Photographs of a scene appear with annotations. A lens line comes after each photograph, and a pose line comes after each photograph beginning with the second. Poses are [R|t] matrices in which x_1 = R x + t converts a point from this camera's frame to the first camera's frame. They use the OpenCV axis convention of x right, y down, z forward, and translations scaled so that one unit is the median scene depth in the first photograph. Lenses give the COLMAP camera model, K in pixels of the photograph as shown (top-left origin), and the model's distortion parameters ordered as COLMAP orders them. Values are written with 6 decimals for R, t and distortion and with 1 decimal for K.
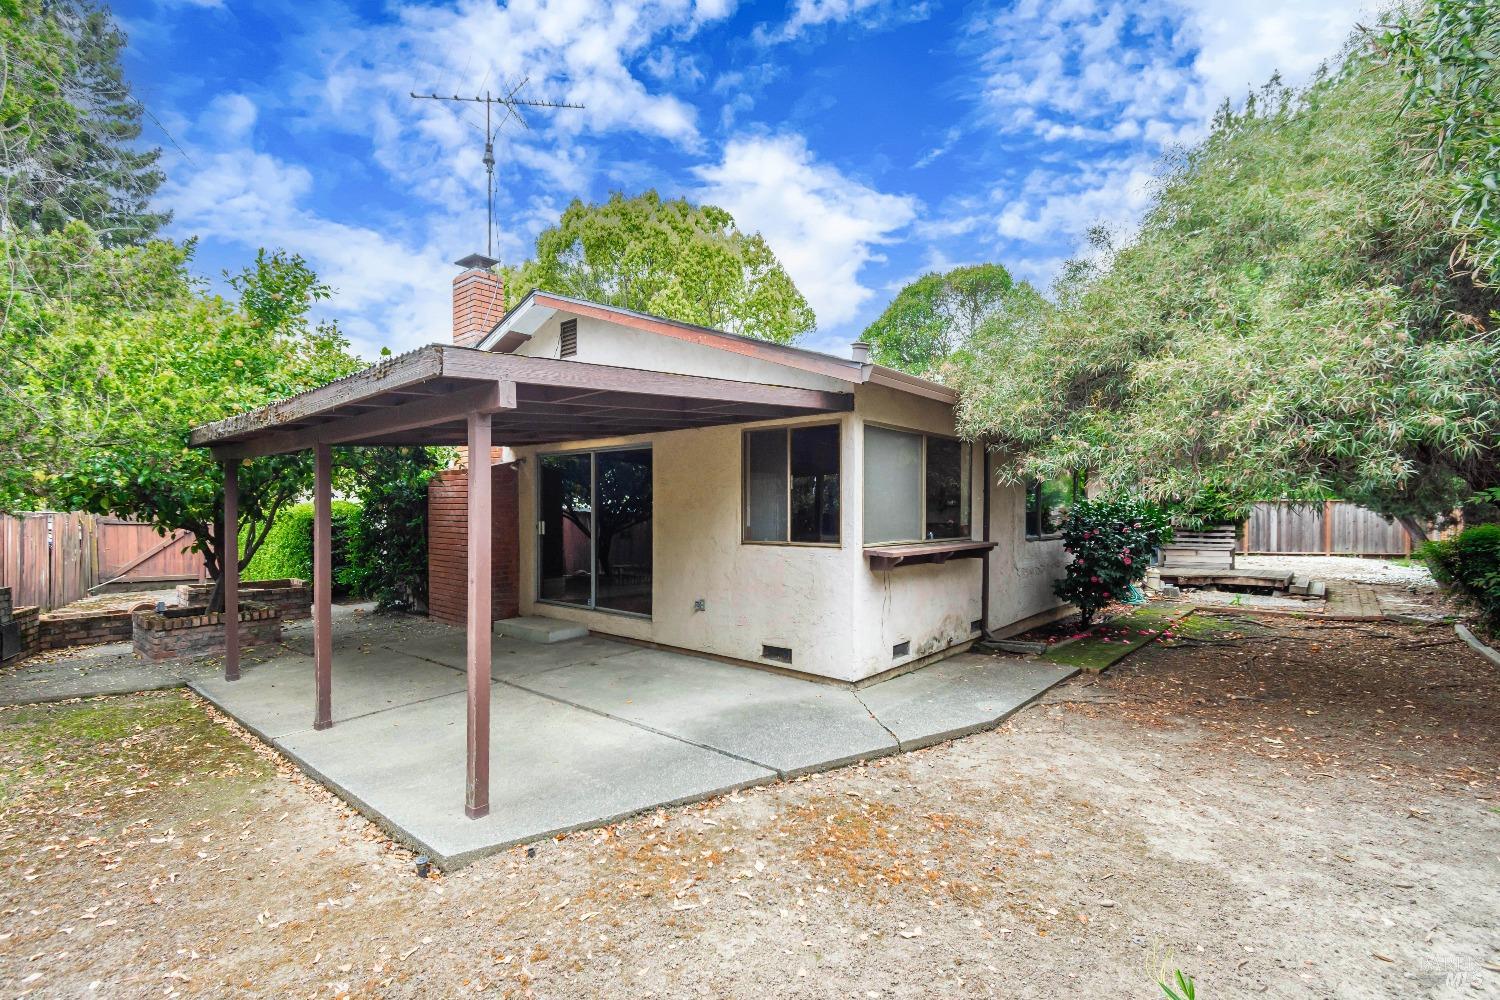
lens RADIAL K [[715.3, 0, 707.3], [0, 715.3, 505.3], [0, 0, 1]] dist [0.000485, 0.000711]
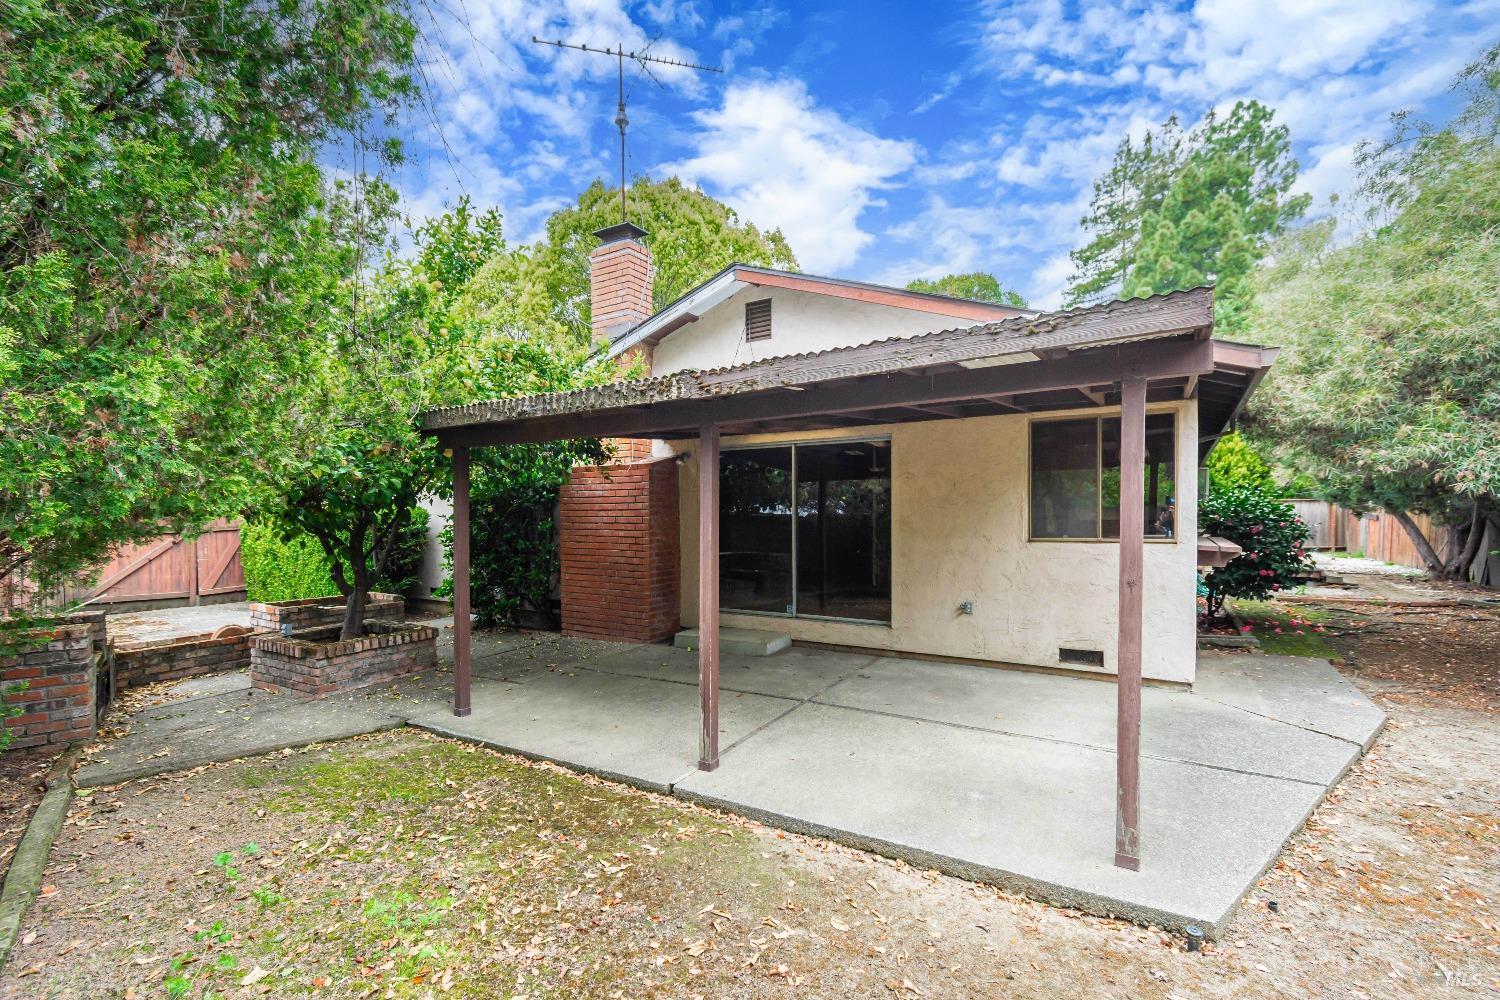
lens RADIAL K [[715.3, 0, 739.1], [0, 715.3, 515.3], [0, 0, 1]] dist [0.000485, 0.000711]
pose [[0.987129, -0.008135, 0.159721, -0.377436], [0.007023, 0.999947, 0.007524, 0.007771], [-0.159773, -0.006306, 0.987134, 0.107290]]
